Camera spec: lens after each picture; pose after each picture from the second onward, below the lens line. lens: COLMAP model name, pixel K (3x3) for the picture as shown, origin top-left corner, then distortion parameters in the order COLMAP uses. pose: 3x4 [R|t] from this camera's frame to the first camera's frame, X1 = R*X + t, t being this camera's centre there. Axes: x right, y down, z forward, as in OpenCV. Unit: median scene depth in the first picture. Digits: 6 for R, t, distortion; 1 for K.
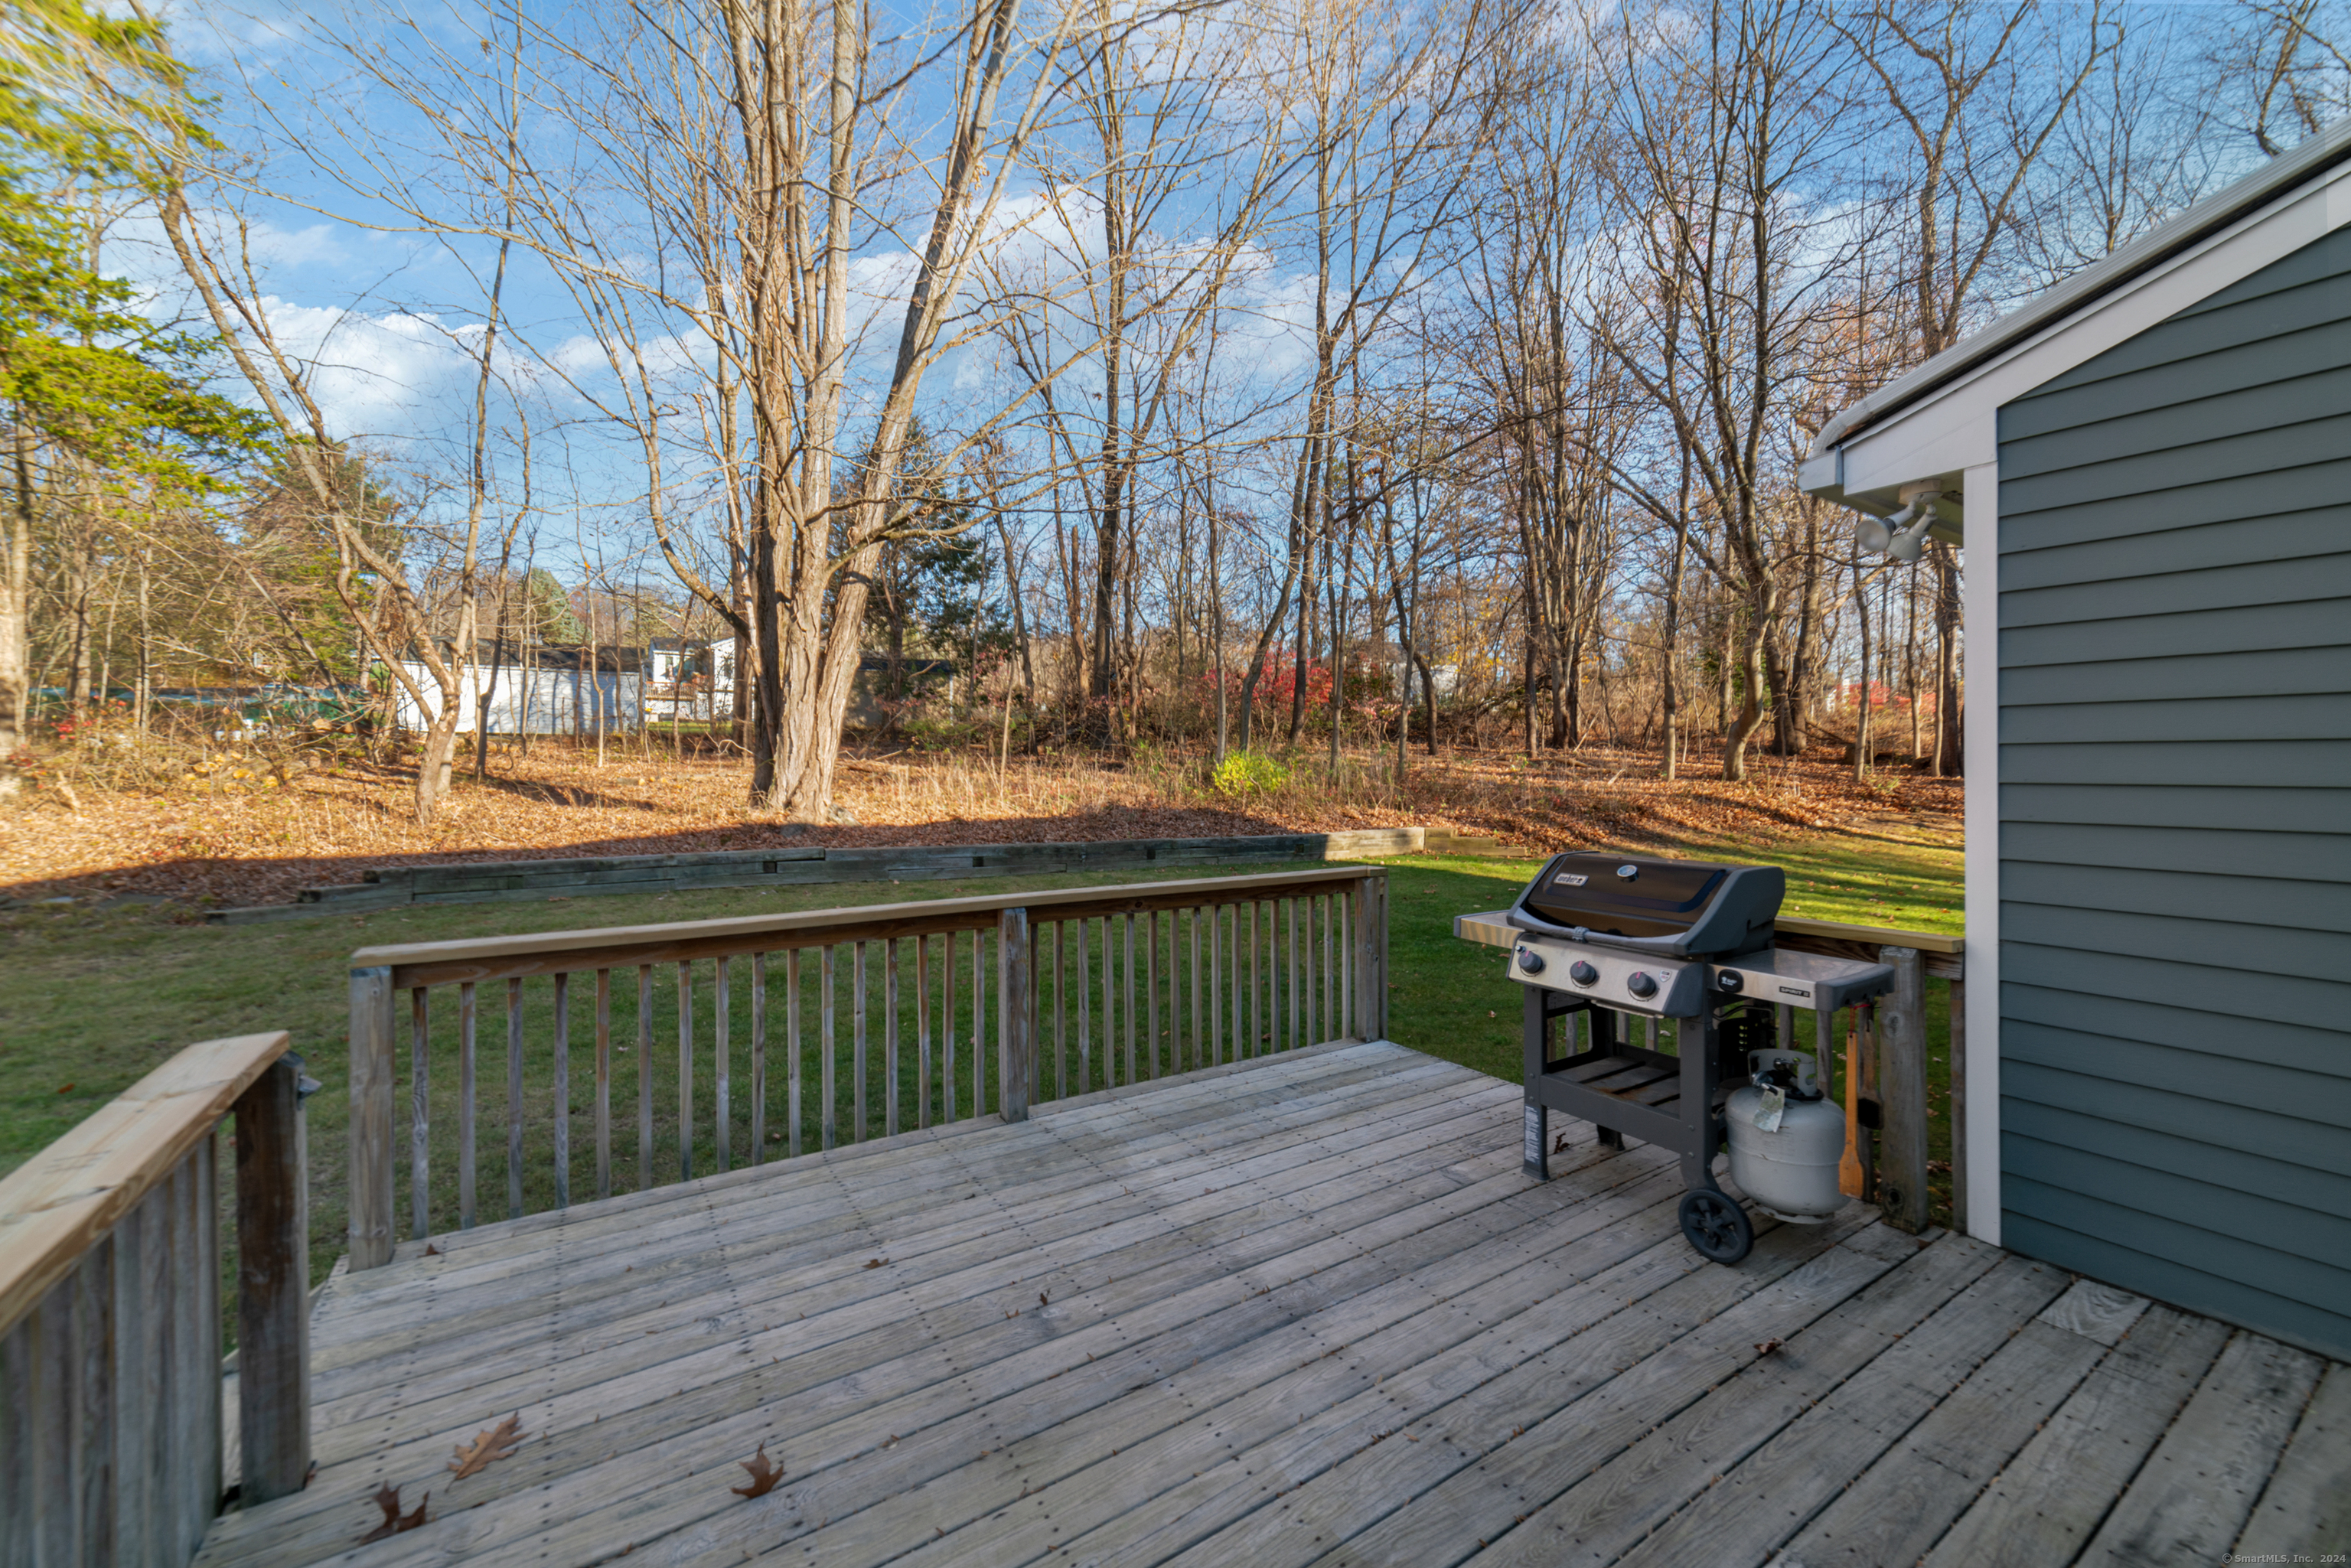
lens RADIAL K [[926.8, 0, 1172.3], [0, 926.8, 766.6], [0, 0, 1]] dist [-0.000082, 0.000103]
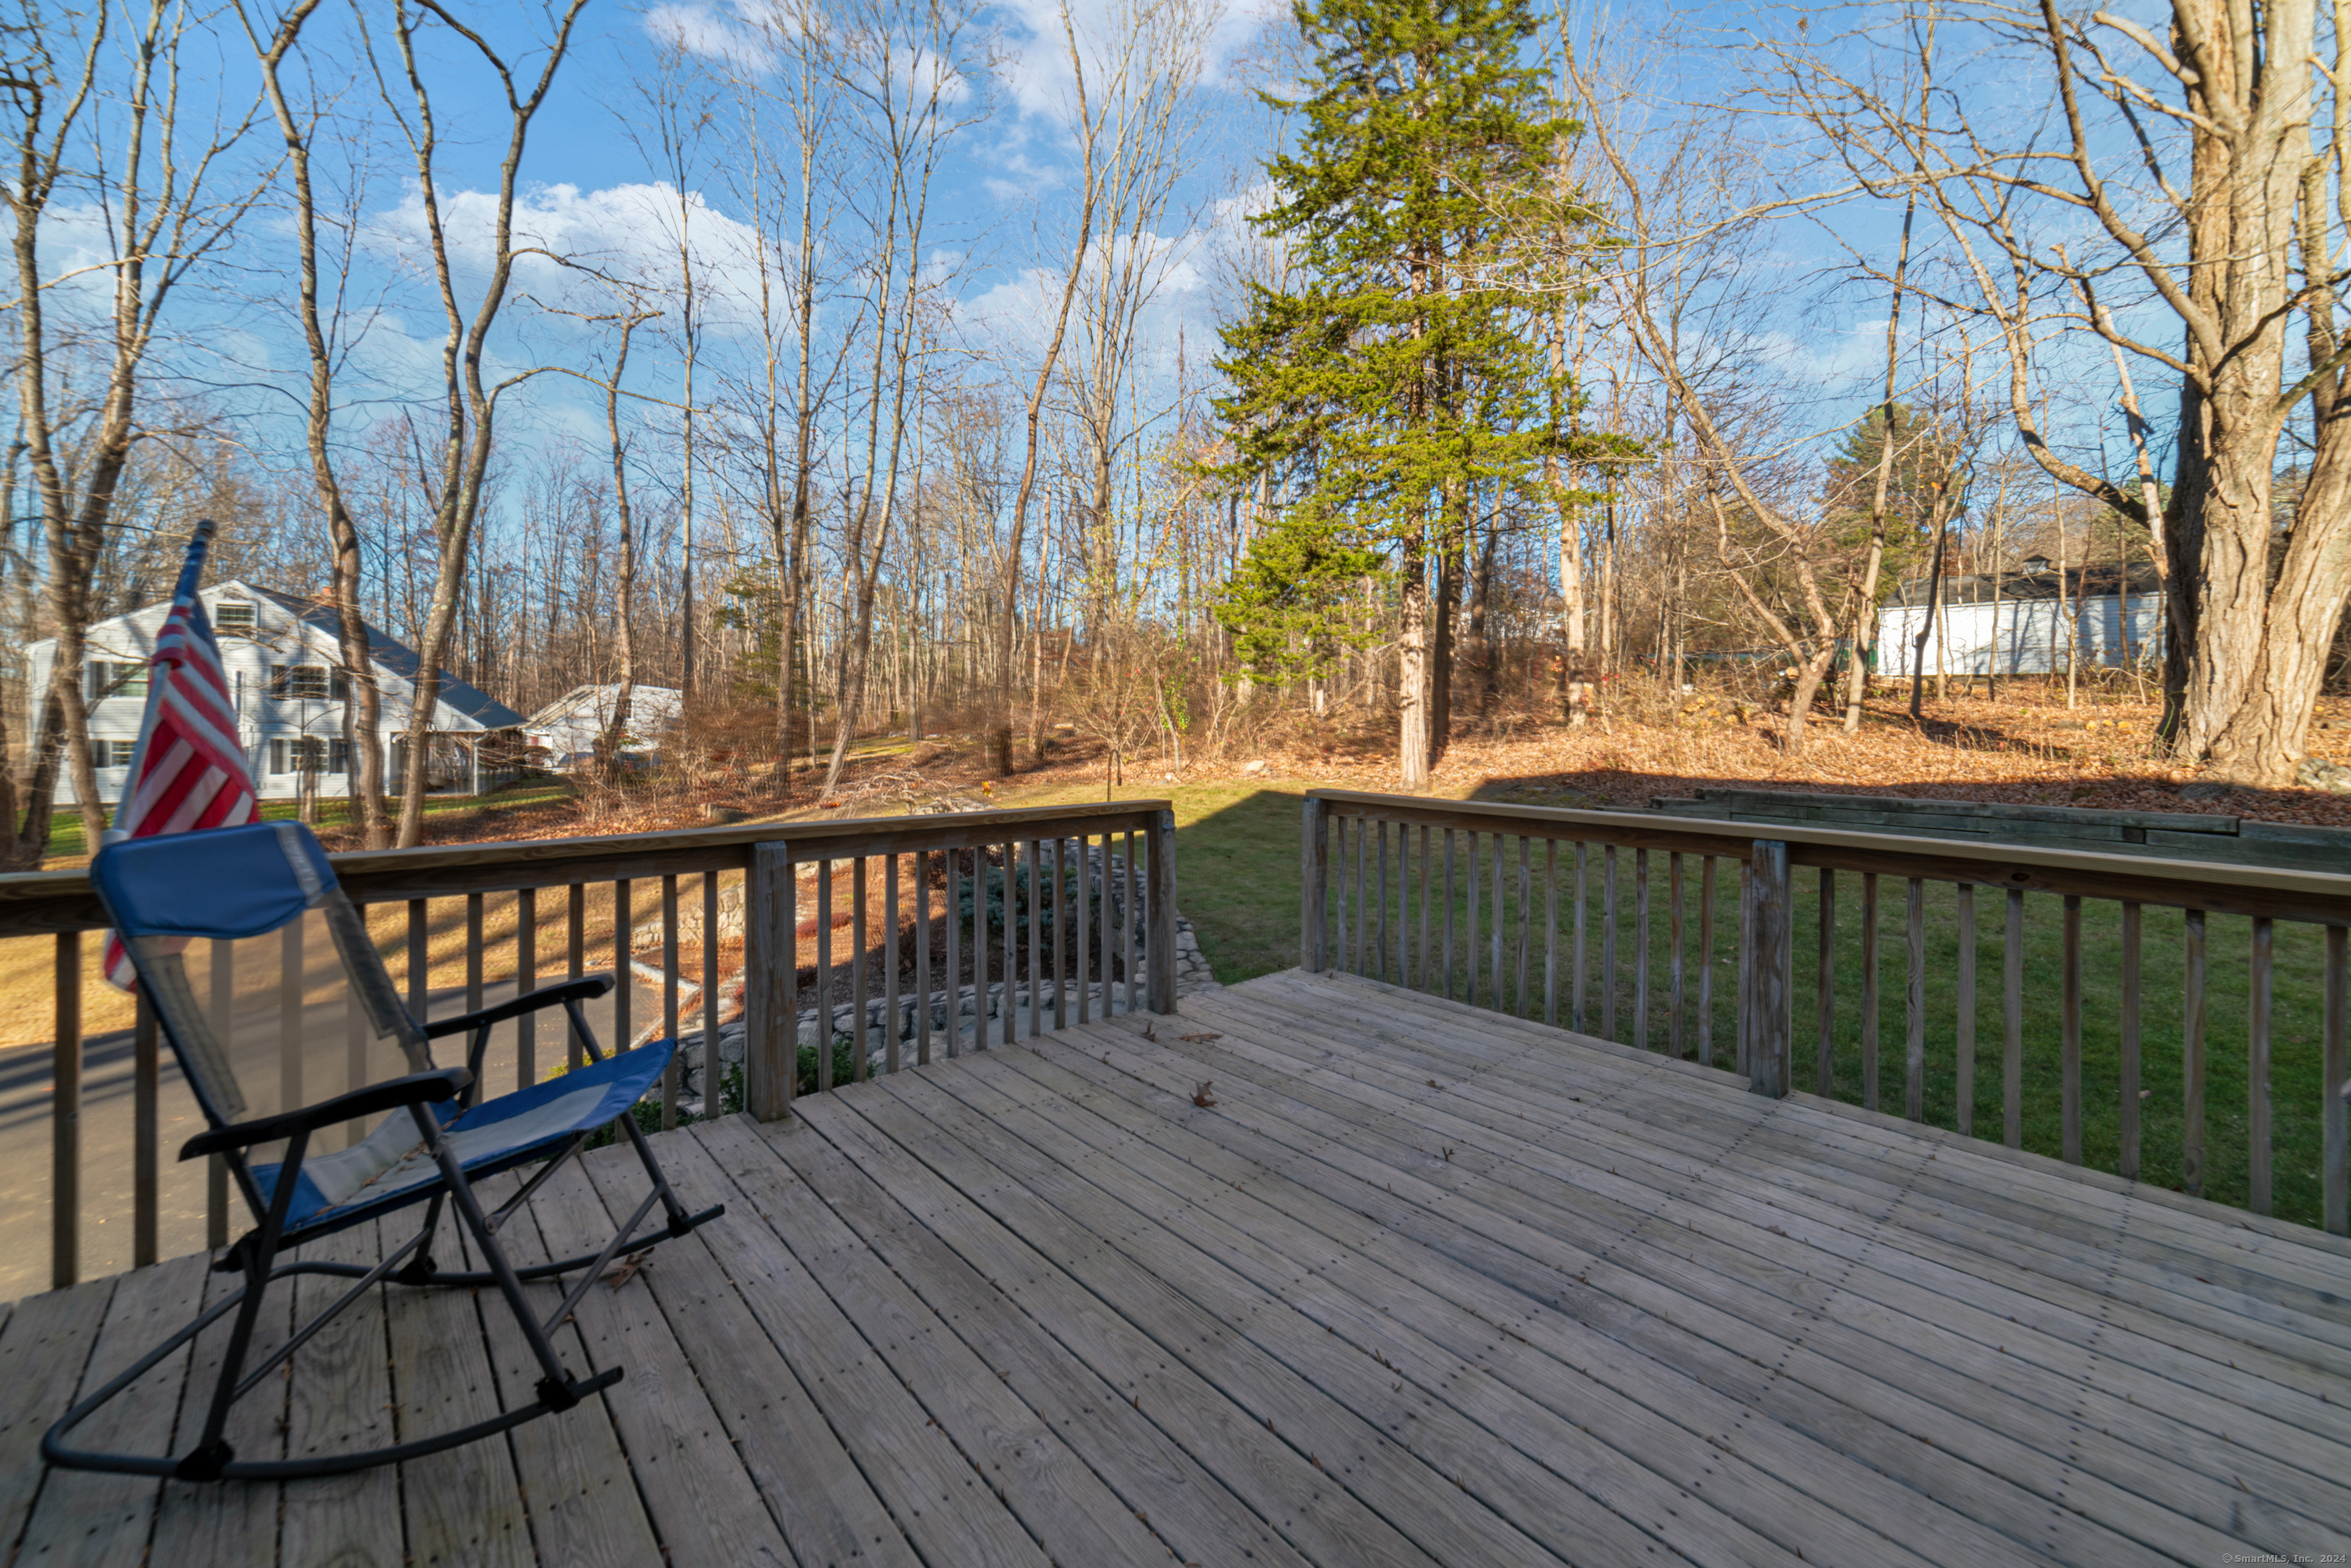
lens RADIAL K [[942.5, 0, 1173.1], [0, 942.5, 727.7], [0, 0, 1]] dist [0.001224, 0.000518]
pose [[0.150307, 0.018796, -0.988461, 0.632712], [-0.006857, 0.999815, 0.017969, 0.041377], [0.988616, 0.004077, 0.150408, 0.366520]]
